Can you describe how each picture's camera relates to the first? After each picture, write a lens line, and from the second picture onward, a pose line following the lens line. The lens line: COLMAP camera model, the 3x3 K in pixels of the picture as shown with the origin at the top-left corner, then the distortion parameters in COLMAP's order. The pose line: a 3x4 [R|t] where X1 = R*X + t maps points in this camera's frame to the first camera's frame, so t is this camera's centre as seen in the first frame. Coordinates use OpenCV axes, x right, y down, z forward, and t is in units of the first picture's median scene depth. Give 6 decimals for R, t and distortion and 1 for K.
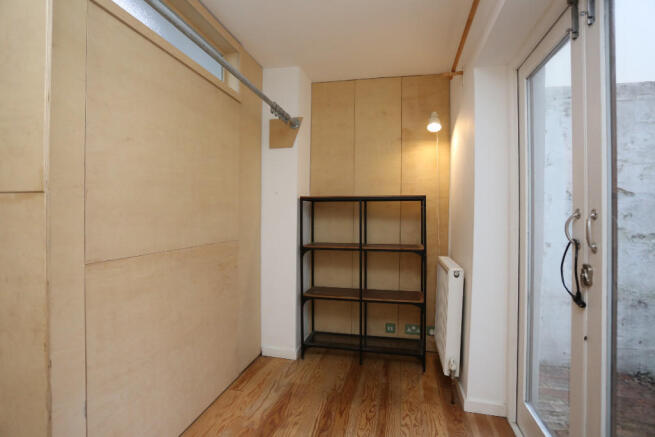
lens RADIAL K [[332.1, 0, 322.0], [0, 332.1, 219.2], [0, 0, 1]] dist [-0.003907, 0.000533]
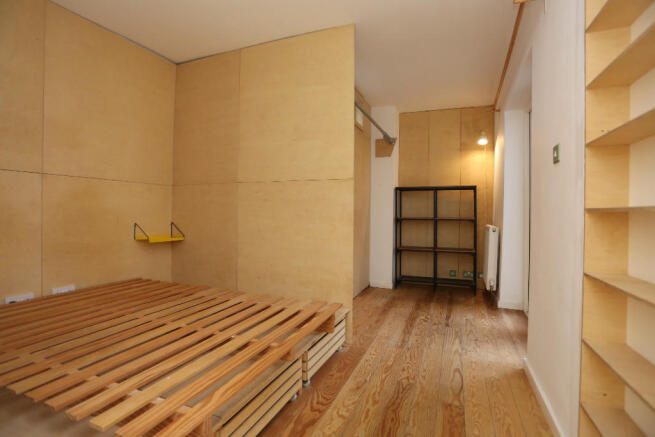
lens RADIAL K [[332.1, 0, 332.5], [0, 332.1, 212.5], [0, 0, 1]] dist [-0.003907, 0.000533]
pose [[0.991633, 0.005870, -0.128953, -0.158284], [-0.007679, 0.999879, -0.013533, 0.080096], [0.128858, 0.014410, 0.991558, -0.630102]]
